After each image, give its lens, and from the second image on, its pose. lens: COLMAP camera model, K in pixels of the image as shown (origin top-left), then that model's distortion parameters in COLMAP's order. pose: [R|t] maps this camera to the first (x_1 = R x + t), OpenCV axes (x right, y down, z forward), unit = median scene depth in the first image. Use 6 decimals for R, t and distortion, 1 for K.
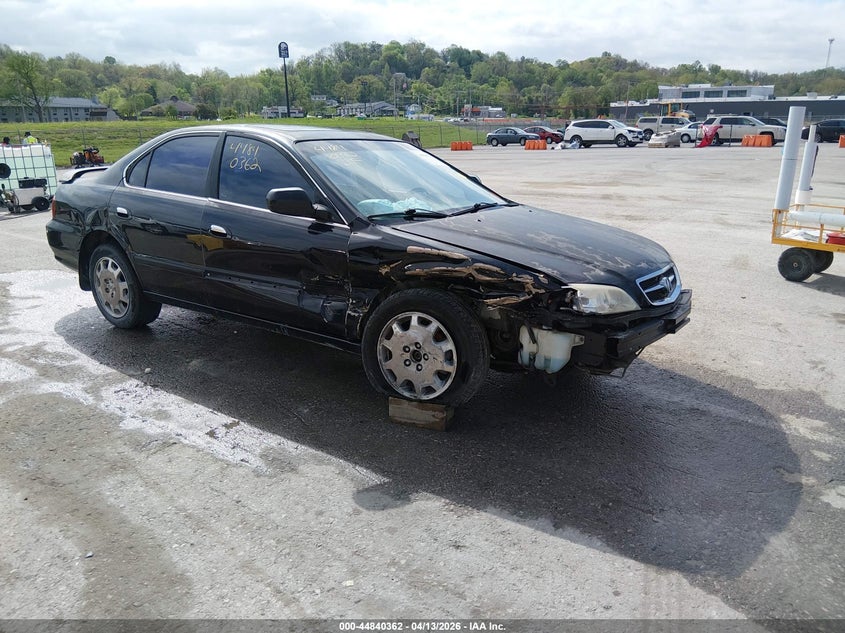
lens RADIAL K [[633.5, 0, 424.7], [0, 633.5, 316.7], [0, 0, 1]] dist [0.090135, -0.145500]
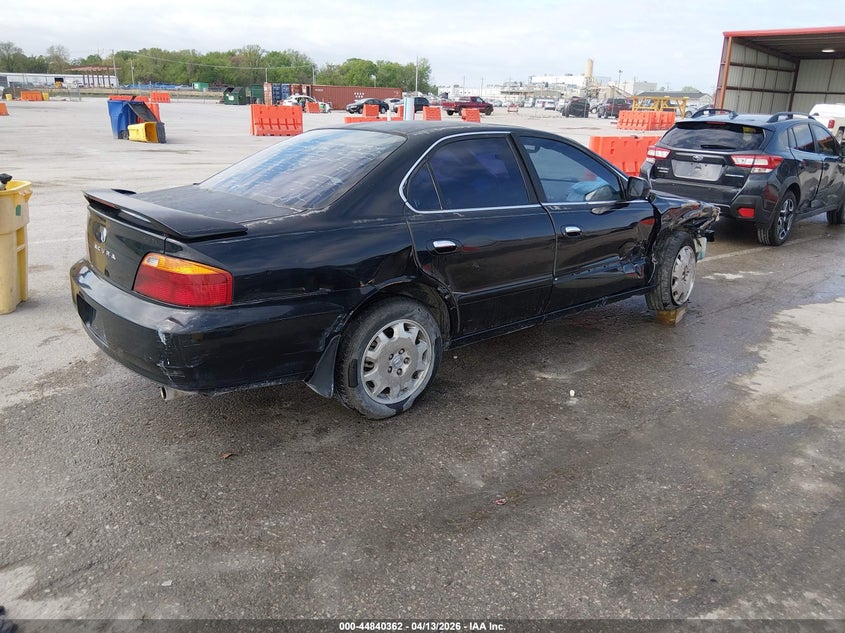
lens RADIAL K [[633.5, 0, 426.5], [0, 633.5, 313.8], [0, 0, 1]] dist [0.090135, -0.145500]
pose [[0.262255, -0.295790, 0.918548, -0.133520], [0.251291, 0.939958, 0.230938, -0.029886], [-0.931705, 0.170258, 0.320838, 0.090187]]
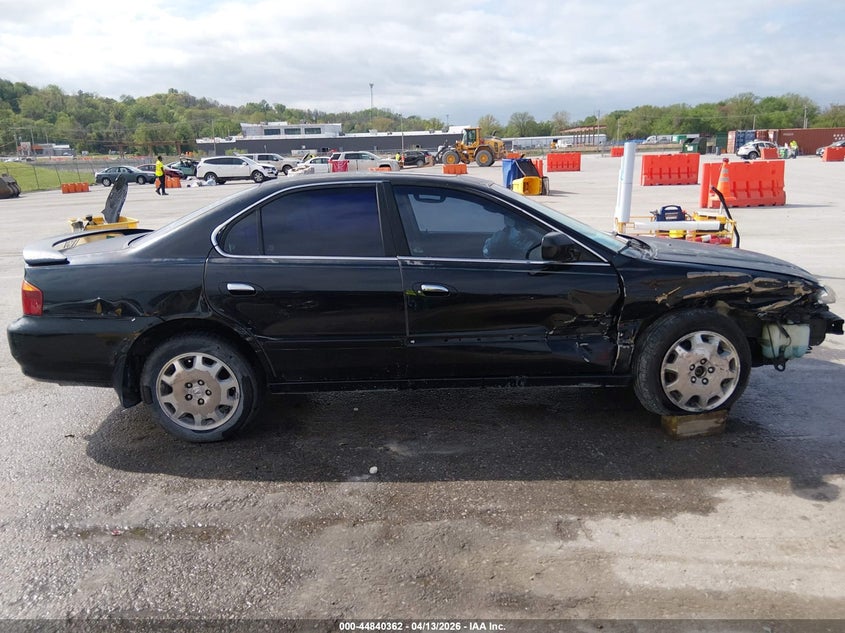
lens RADIAL K [[633.5, 0, 428.6], [0, 633.5, 316.4], [0, 0, 1]] dist [0.090135, -0.145500]
pose [[0.817067, -0.161643, 0.553419, -0.081279], [0.190228, 0.981722, 0.005890, -0.010365], [-0.544256, 0.100464, 0.832882, 0.026978]]
